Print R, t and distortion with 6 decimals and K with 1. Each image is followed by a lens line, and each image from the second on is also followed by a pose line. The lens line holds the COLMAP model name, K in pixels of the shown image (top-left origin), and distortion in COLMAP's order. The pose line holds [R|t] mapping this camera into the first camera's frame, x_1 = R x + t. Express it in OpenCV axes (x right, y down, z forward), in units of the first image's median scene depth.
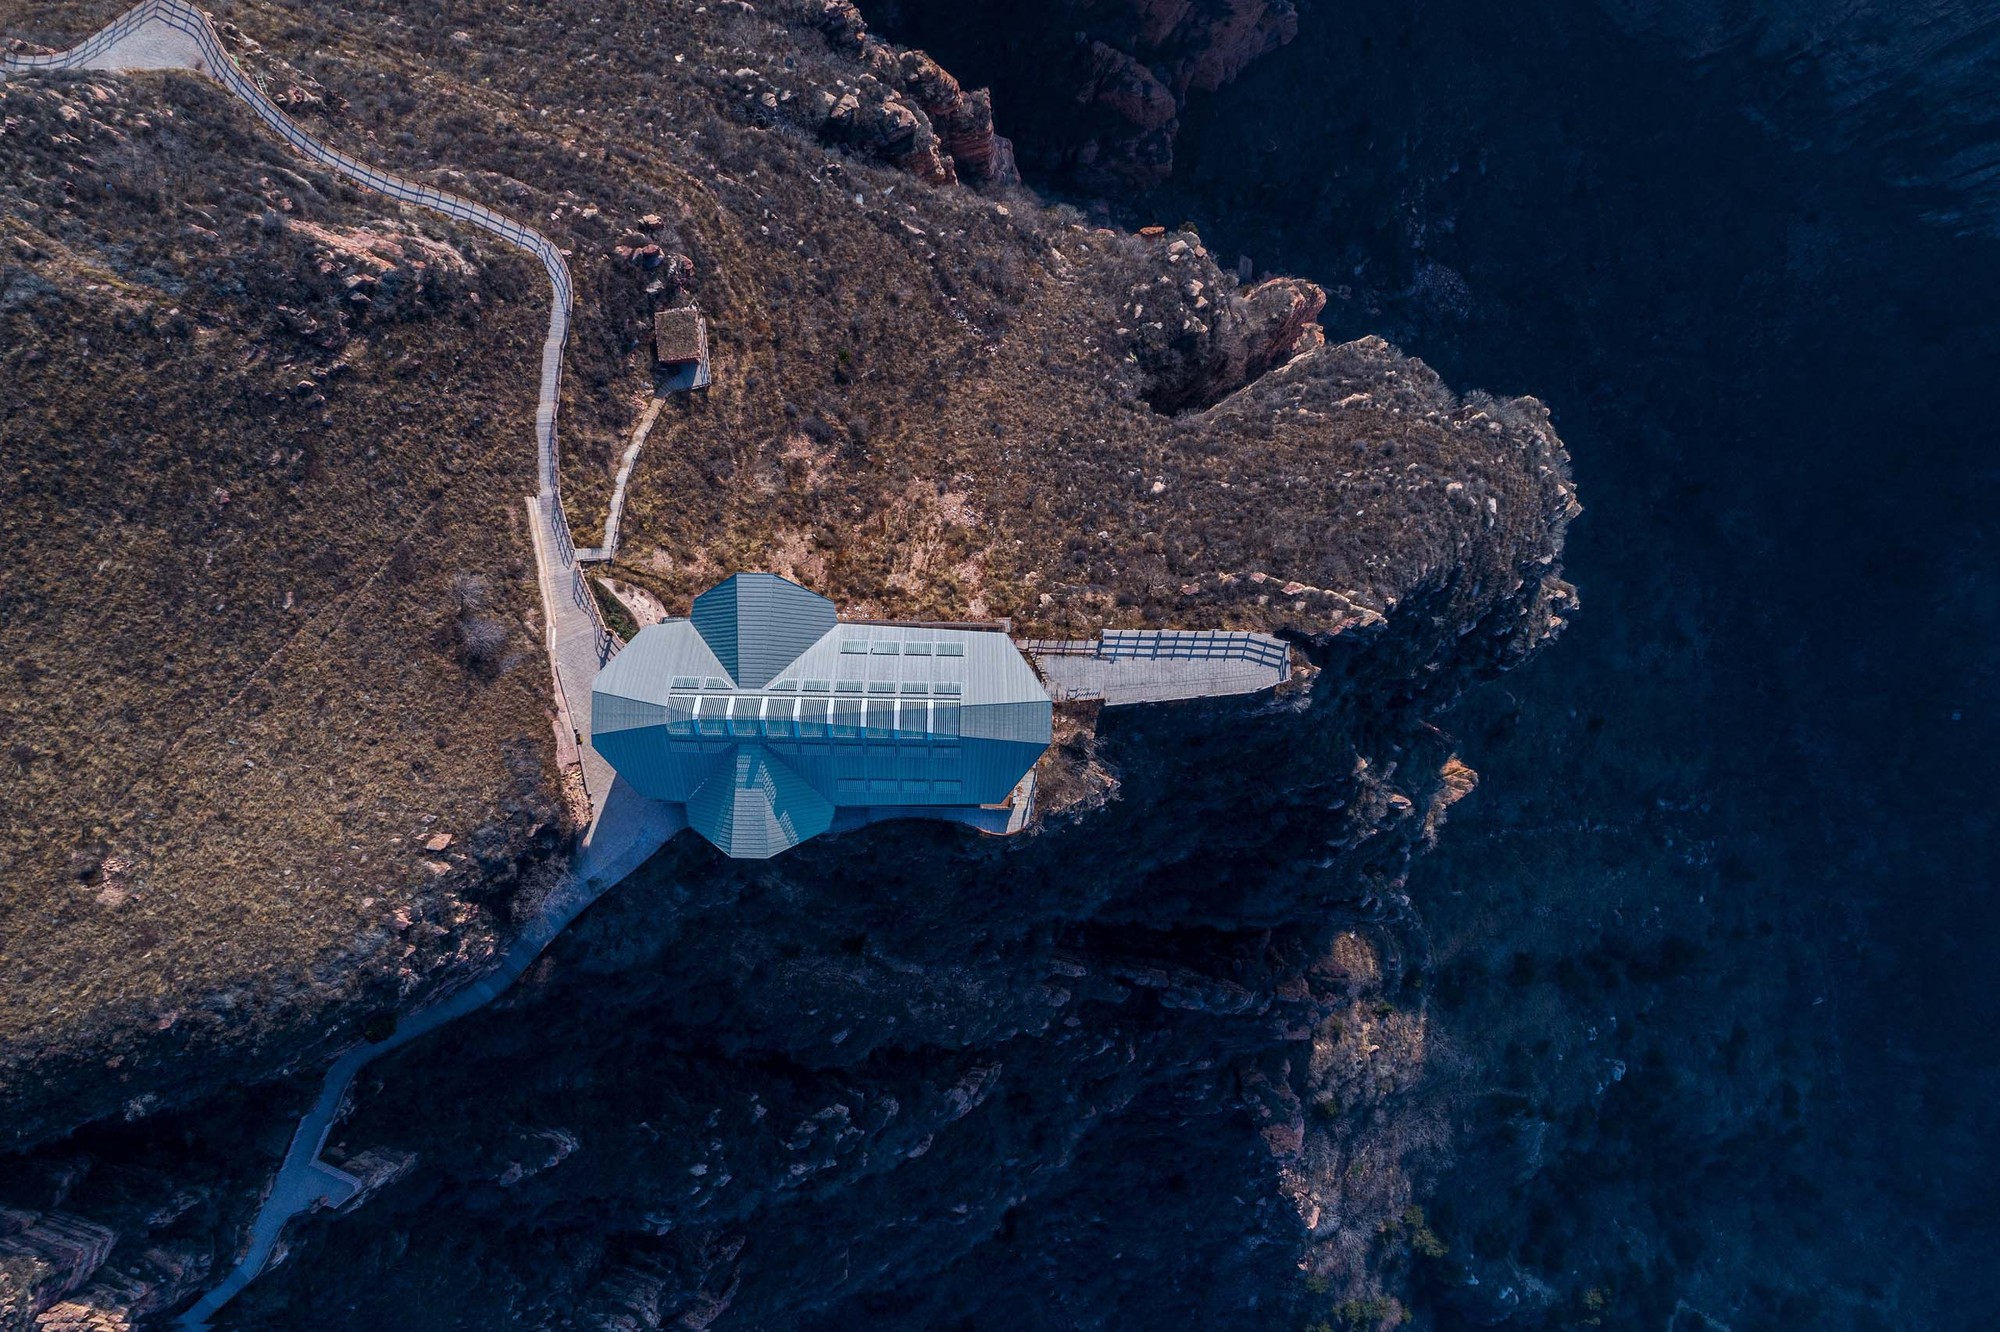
lens RADIAL K [[882.1, 0, 1017.6], [0, 882.1, 699.4], [0, 0, 1]] dist [-0.001011, -0.000153]
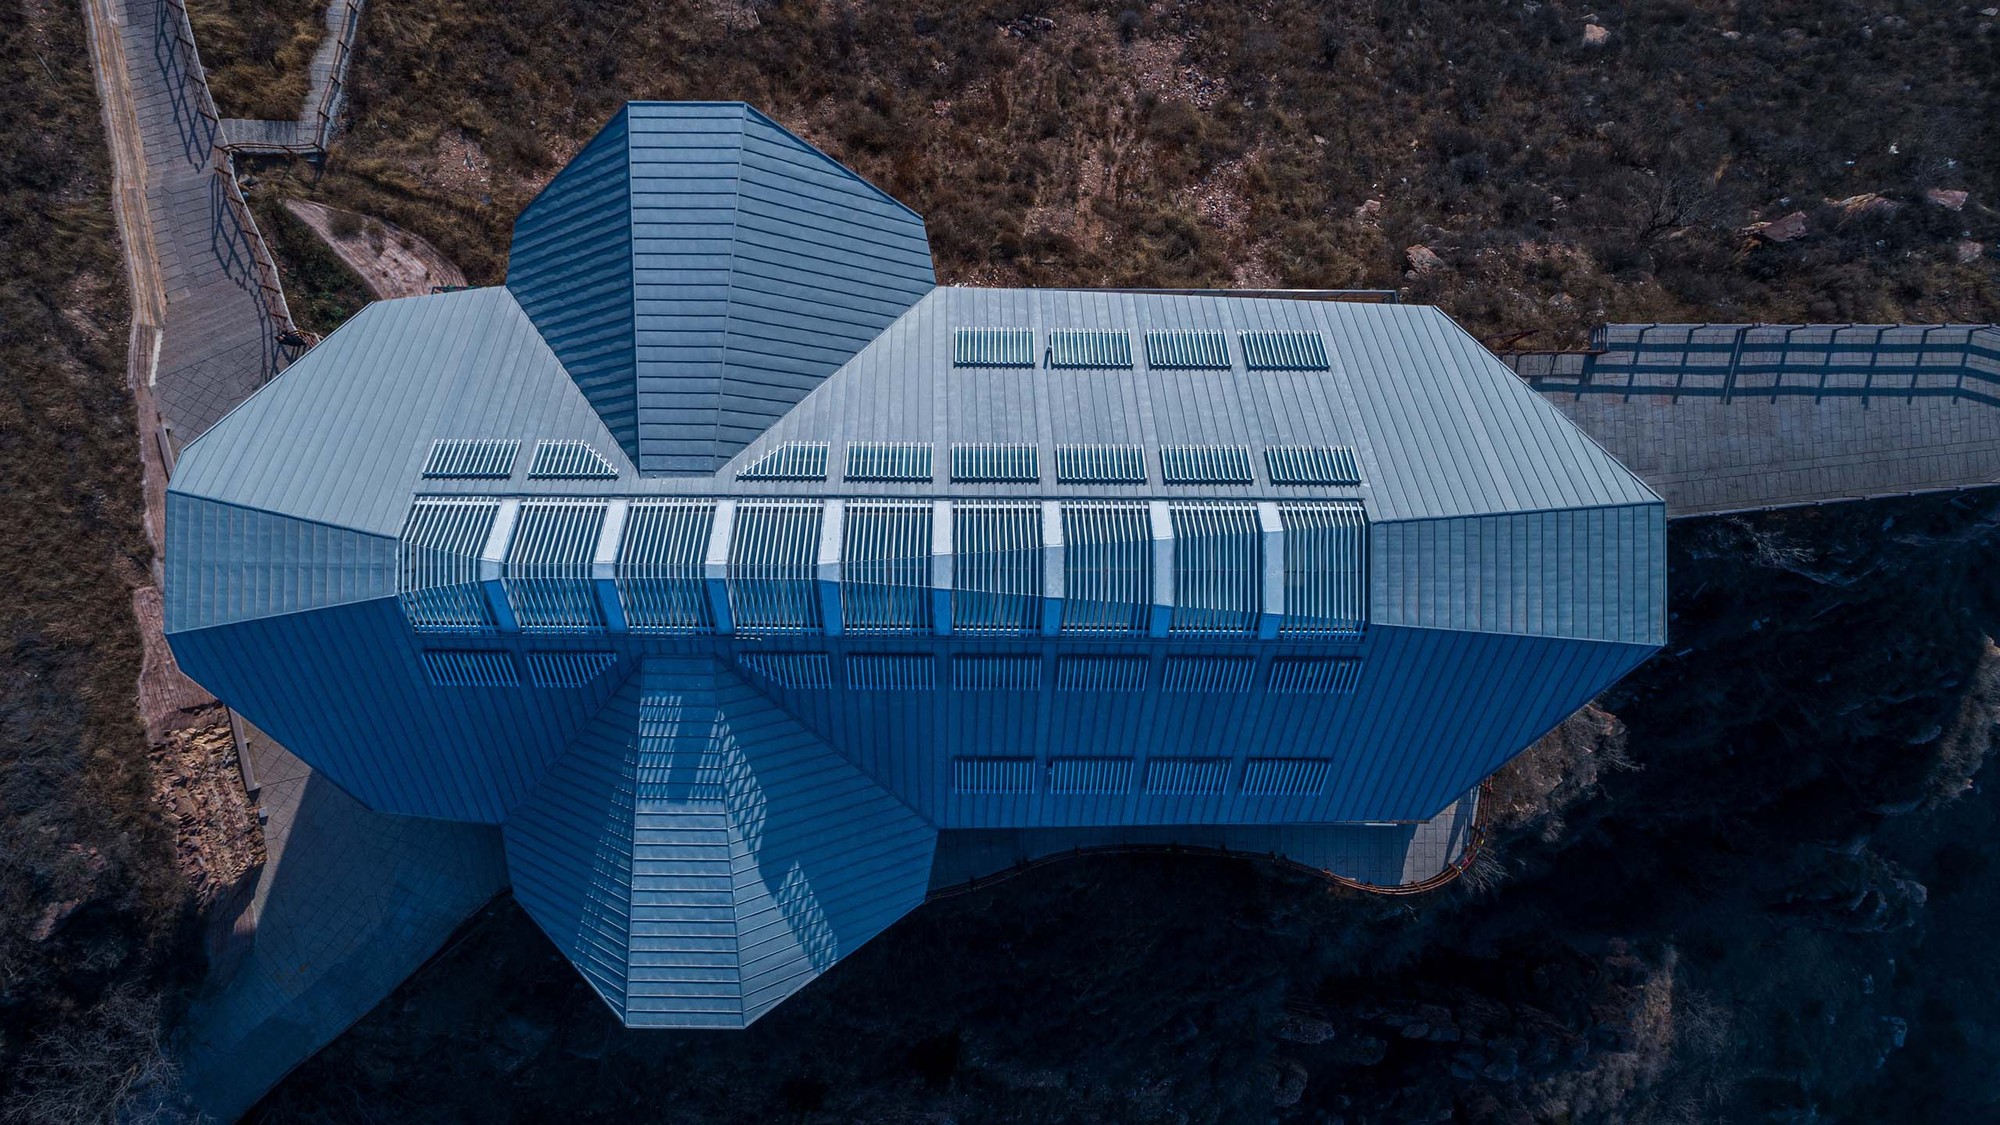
lens RADIAL K [[1411.0, 0, 999.8], [0, 1411.0, 566.8], [0, 0, 1]] dist [-0.009234, 0.000554]
pose [[0.995104, -0.013211, -0.097945, -0.118114], [0.015659, 0.999583, 0.024275, 0.007469], [0.097584, -0.025690, 0.994896, 0.428792]]
